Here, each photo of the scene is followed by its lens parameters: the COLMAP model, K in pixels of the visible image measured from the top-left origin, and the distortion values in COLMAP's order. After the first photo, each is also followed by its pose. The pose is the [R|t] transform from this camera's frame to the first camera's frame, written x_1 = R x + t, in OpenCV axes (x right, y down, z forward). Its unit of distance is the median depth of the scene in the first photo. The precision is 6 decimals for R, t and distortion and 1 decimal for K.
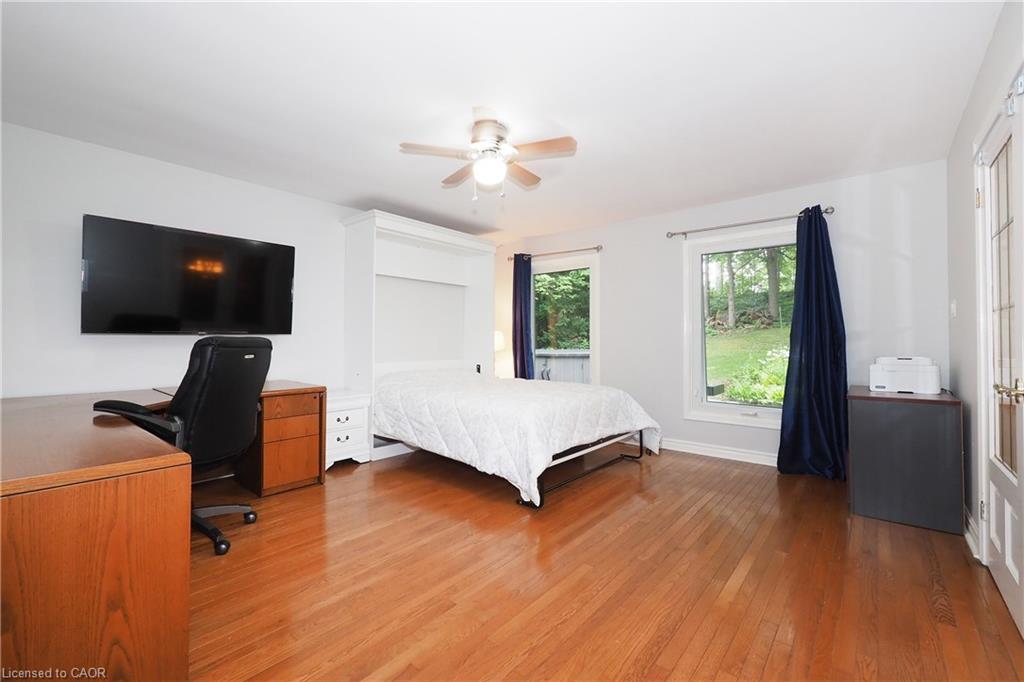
lens RADIAL K [[436.5, 0, 506.1], [0, 436.5, 324.0], [0, 0, 1]] dist [-0.000066, 0.000344]
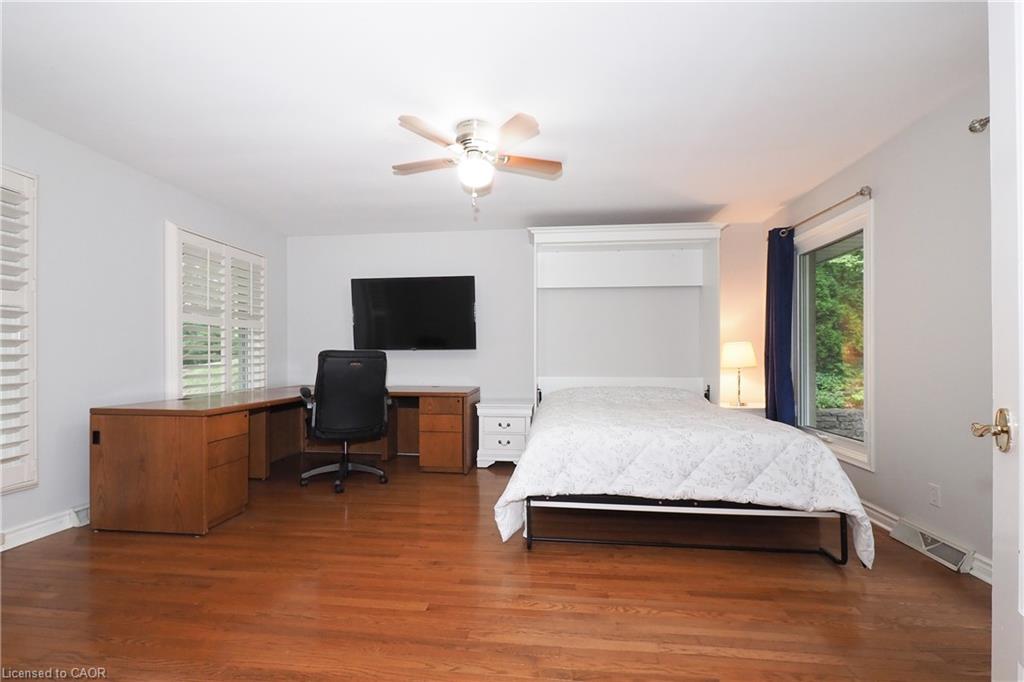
lens RADIAL K [[463.6, 0, 510.2], [0, 463.6, 345.4], [0, 0, 1]] dist [-0.010717, 0.000113]
pose [[0.552328, -0.021978, -0.833337, 0.629467], [0.031255, 0.999495, -0.005644, 0.024006], [0.833041, -0.022929, 0.552736, 0.374421]]
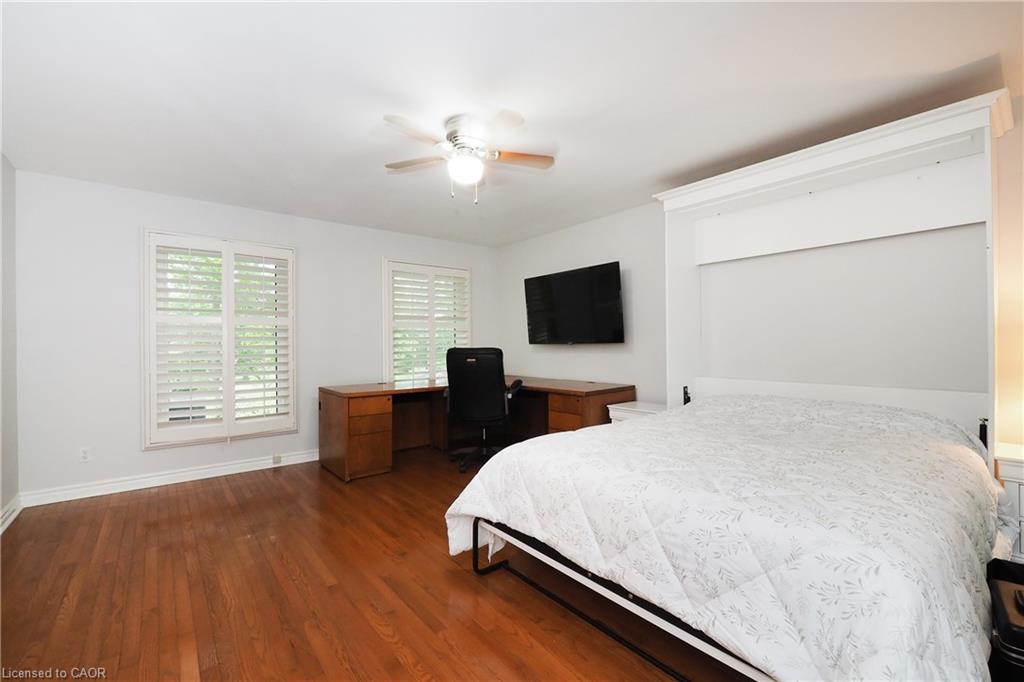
lens RADIAL K [[446.9, 0, 506.1], [0, 446.9, 341.9], [0, 0, 1]] dist [-0.000825, 0.000452]
pose [[-0.211438, -0.005014, -0.977379, 0.644965], [0.044123, 0.998918, -0.014670, 0.023701], [0.976395, -0.046226, -0.210988, 0.953571]]
